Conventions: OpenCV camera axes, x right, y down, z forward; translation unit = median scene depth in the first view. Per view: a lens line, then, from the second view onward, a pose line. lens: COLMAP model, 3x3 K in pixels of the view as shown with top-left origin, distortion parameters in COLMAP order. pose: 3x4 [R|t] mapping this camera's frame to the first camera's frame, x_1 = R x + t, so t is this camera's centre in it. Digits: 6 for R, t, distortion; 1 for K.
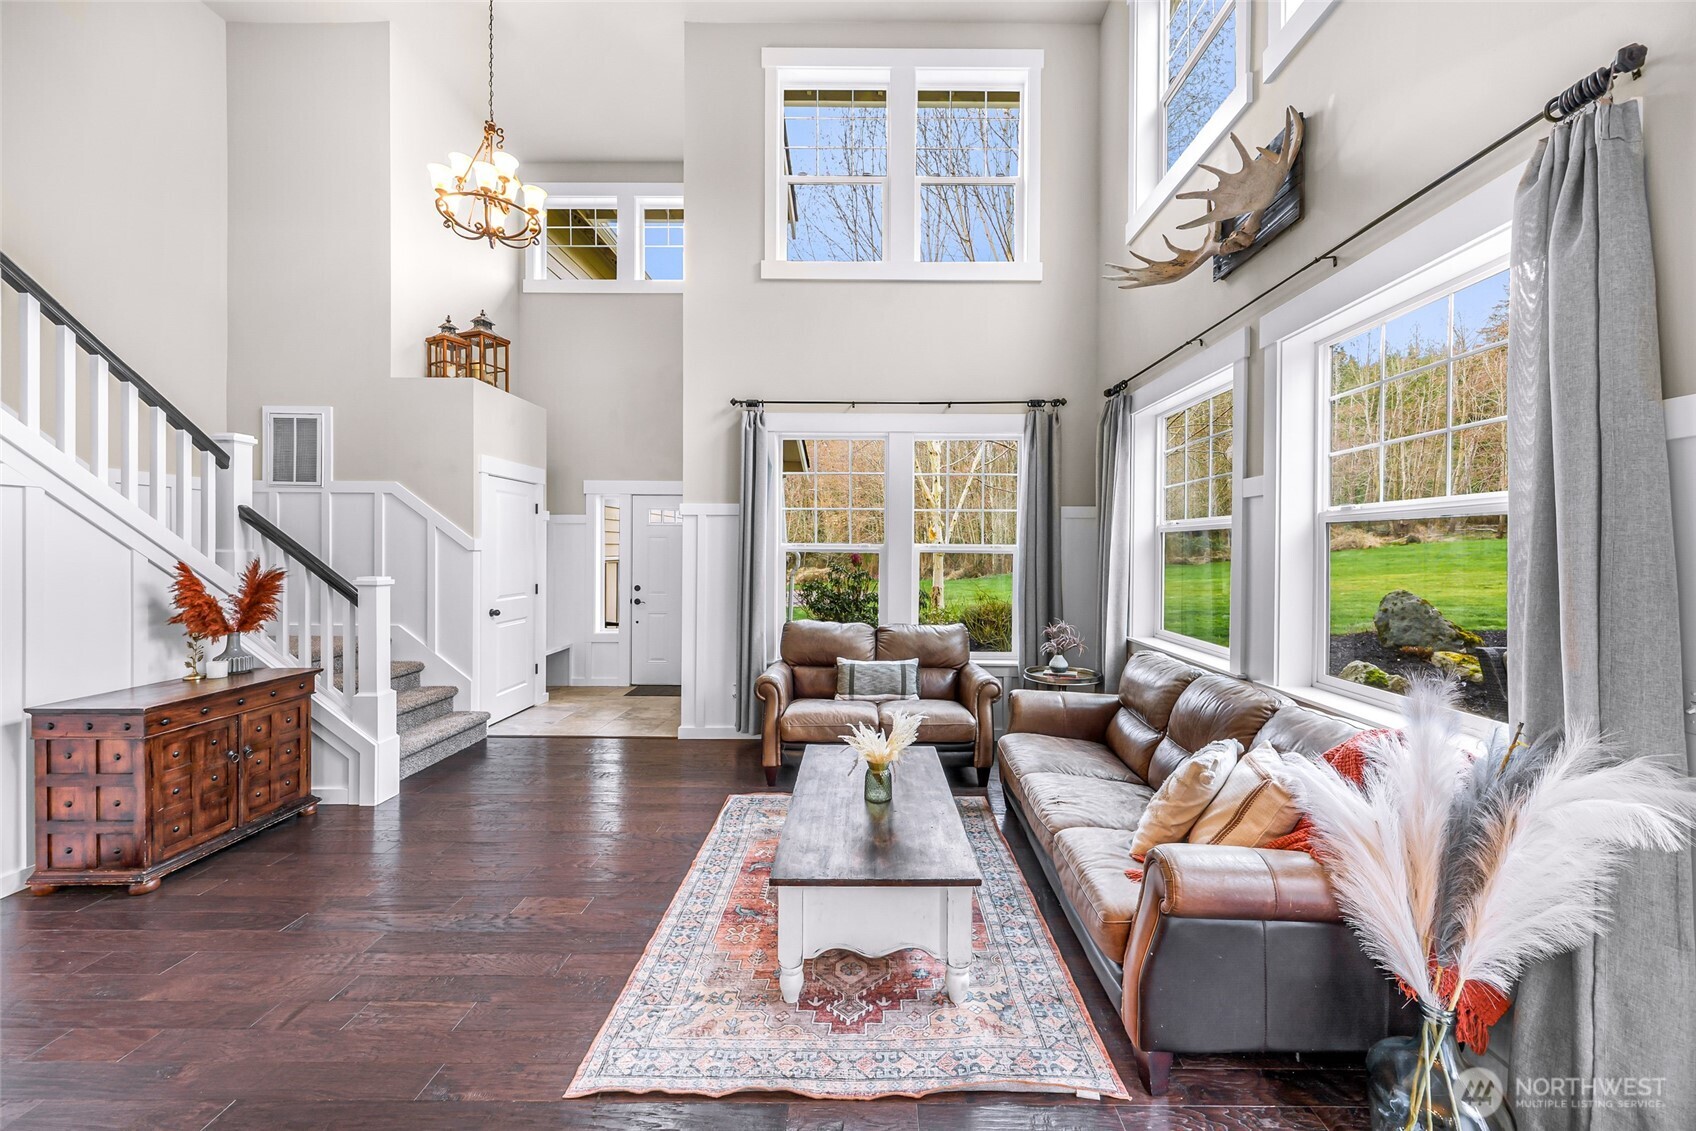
lens RADIAL K [[644.1, 0, 860.0], [0, 644.1, 550.5], [0, 0, 1]] dist [0.002259, -0.000516]
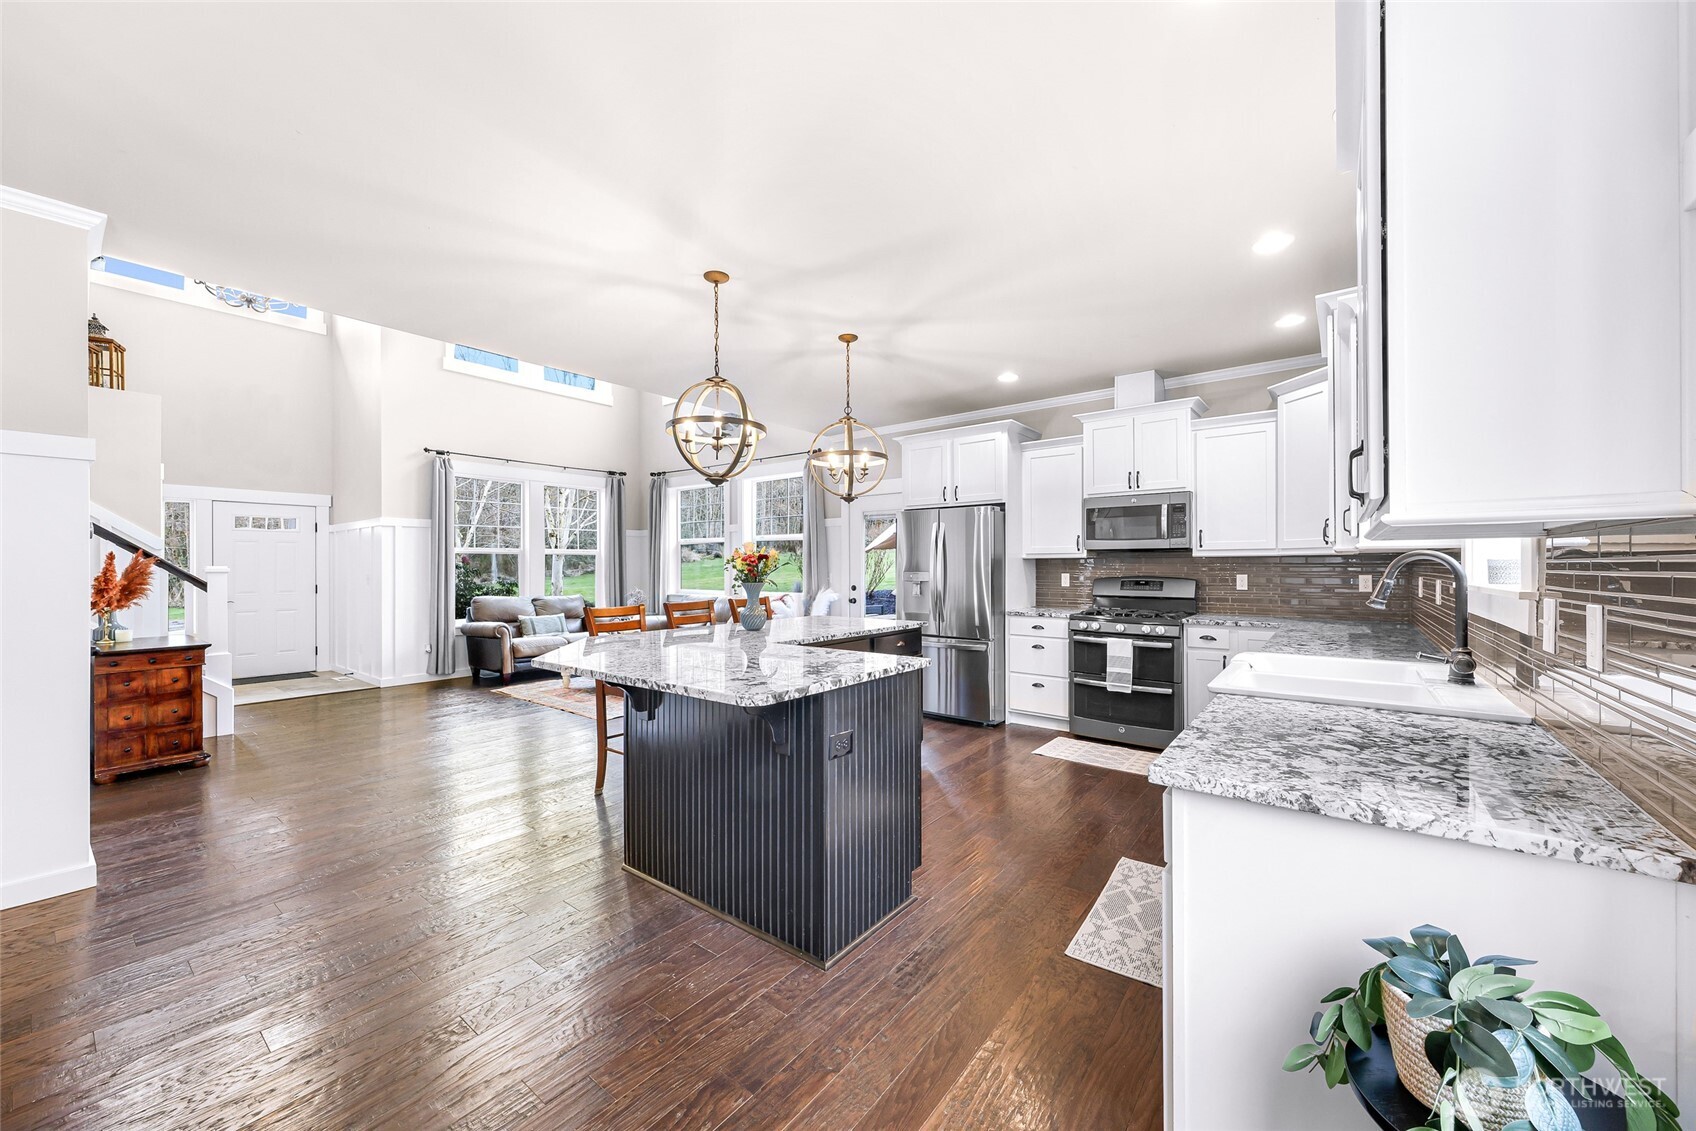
lens RADIAL K [[644.1, 0, 848.0], [0, 644.1, 568.2], [0, 0, 1]] dist [0.002259, -0.000516]
pose [[0.597952, -0.008422, 0.801488, -0.861914], [0.007871, 0.999958, 0.004636, 0.041617], [-0.801493, 0.003537, 0.597993, -0.687235]]
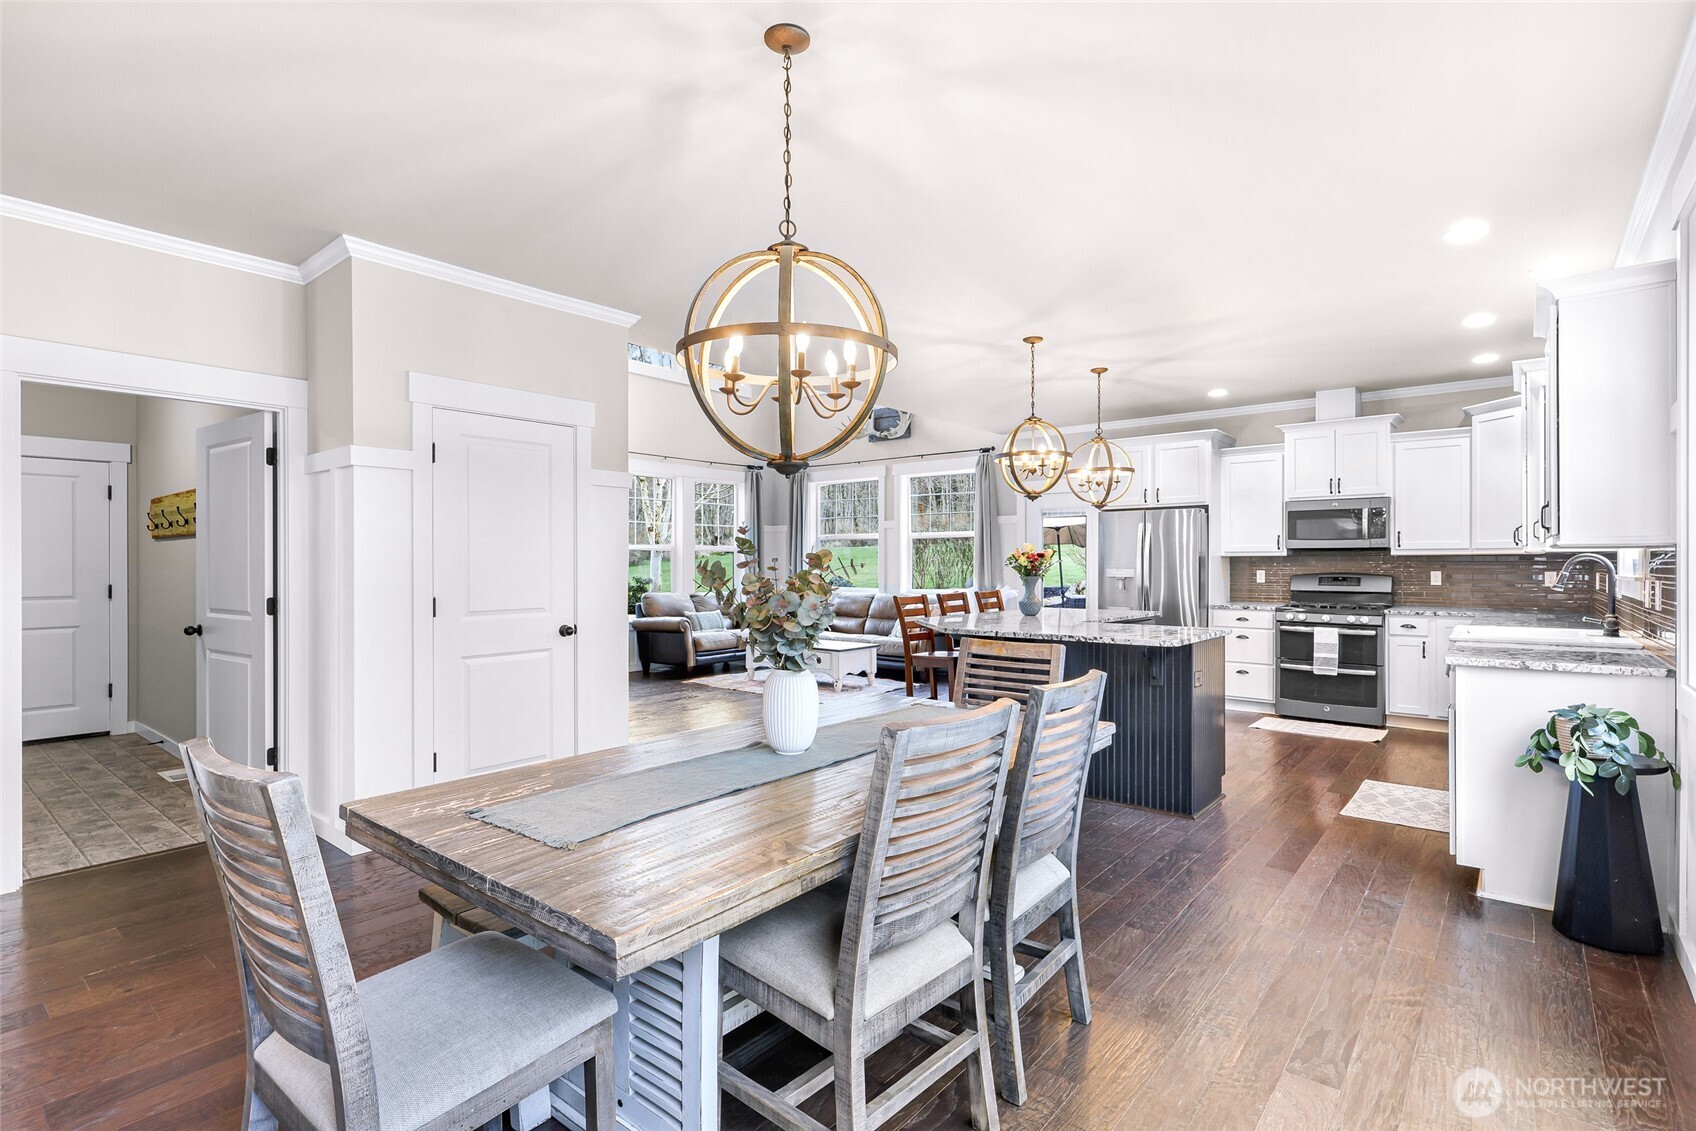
lens RADIAL K [[827.2, 0, 831.1], [0, 827.2, 565.9], [0, 0, 1]] dist [-0.001205, 0.000627]
pose [[0.630204, -0.007241, 0.776396, -1.482341], [0.005912, 0.999972, 0.004528, 0.038813], [-0.776407, 0.001736, 0.630230, -0.666990]]
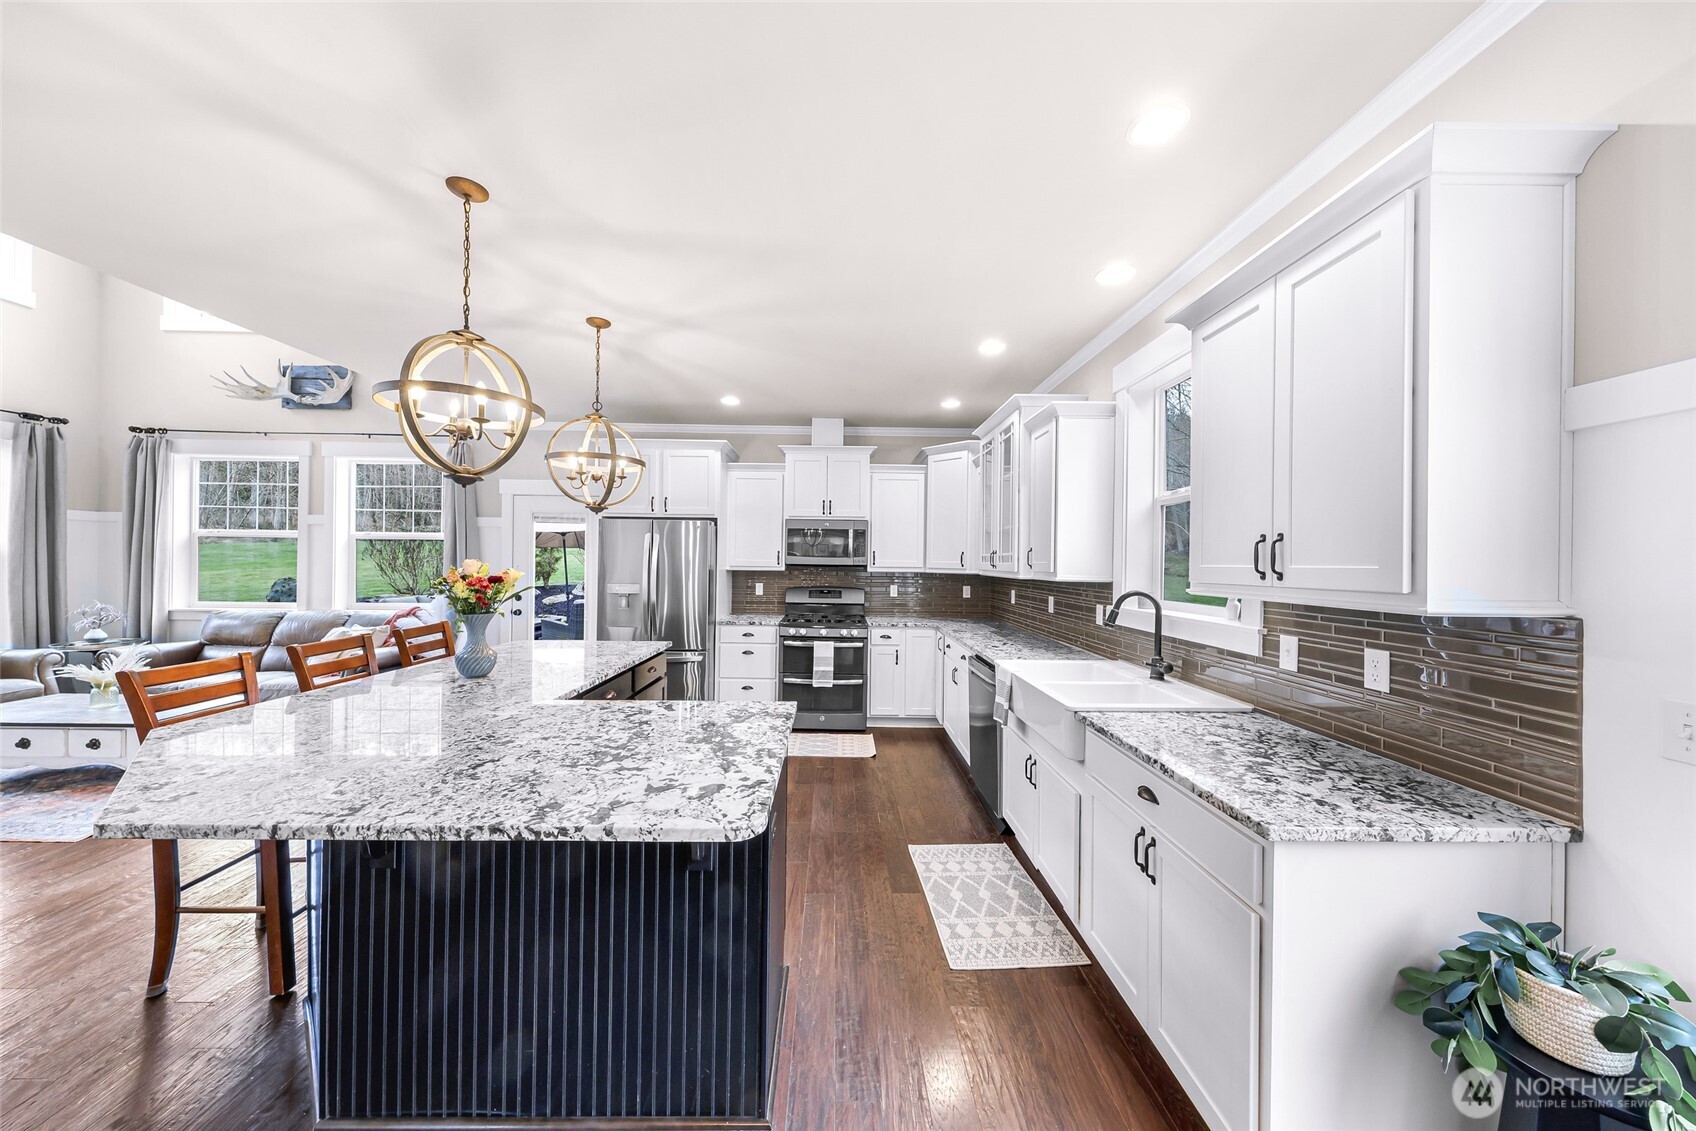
lens RADIAL K [[552.5, 0, 843.7], [0, 552.5, 563.1], [0, 0, 1]] dist [0.003027, -0.000346]
pose [[-0.037941, -0.009067, 0.999239, -0.818518], [-0.010456, 0.999908, 0.008676, 0.005401], [-0.999225, -0.010119, -0.038032, -0.422251]]
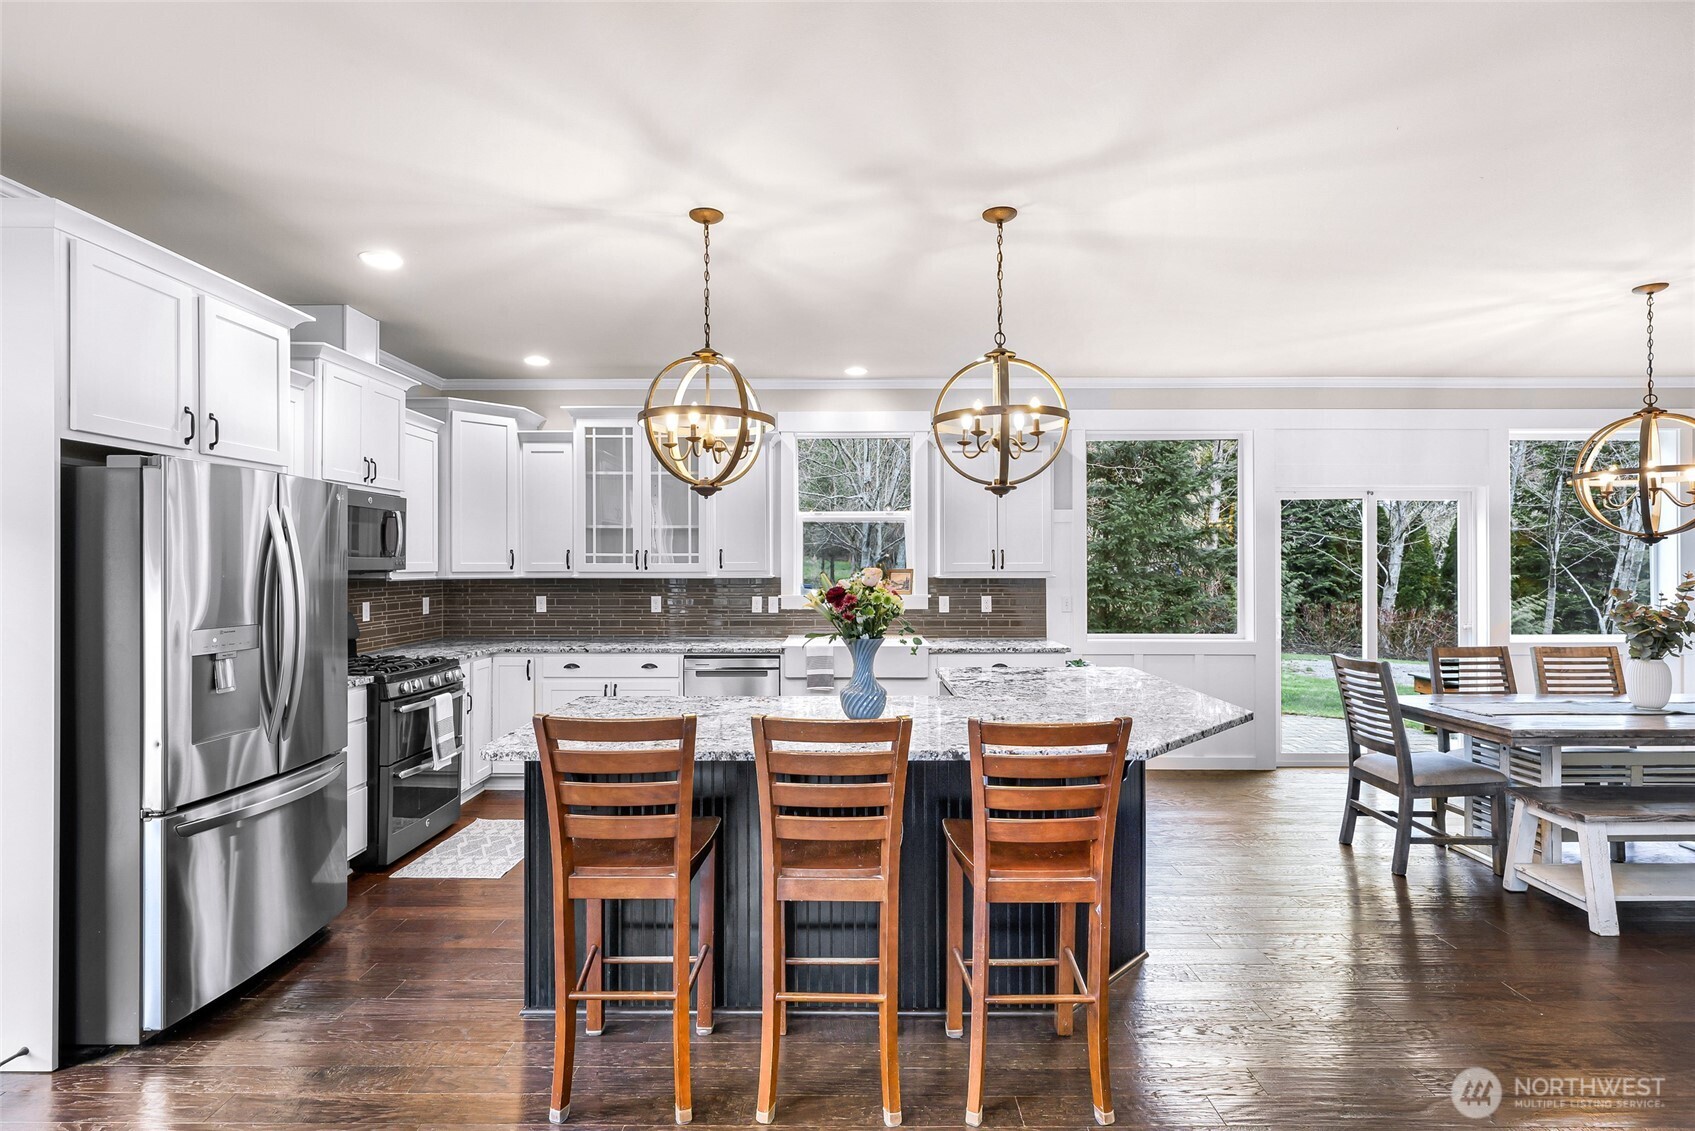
lens RADIAL K [[838.5, 0, 855.6], [0, 838.5, 562.8], [0, 0, 1]] dist [-0.018205, -0.000372]
pose [[-0.999576, -0.004704, -0.028746, -0.243509], [-0.004704, 0.999989, -0.000063, 0.007620], [0.028746, 0.000073, -0.999587, 0.533688]]
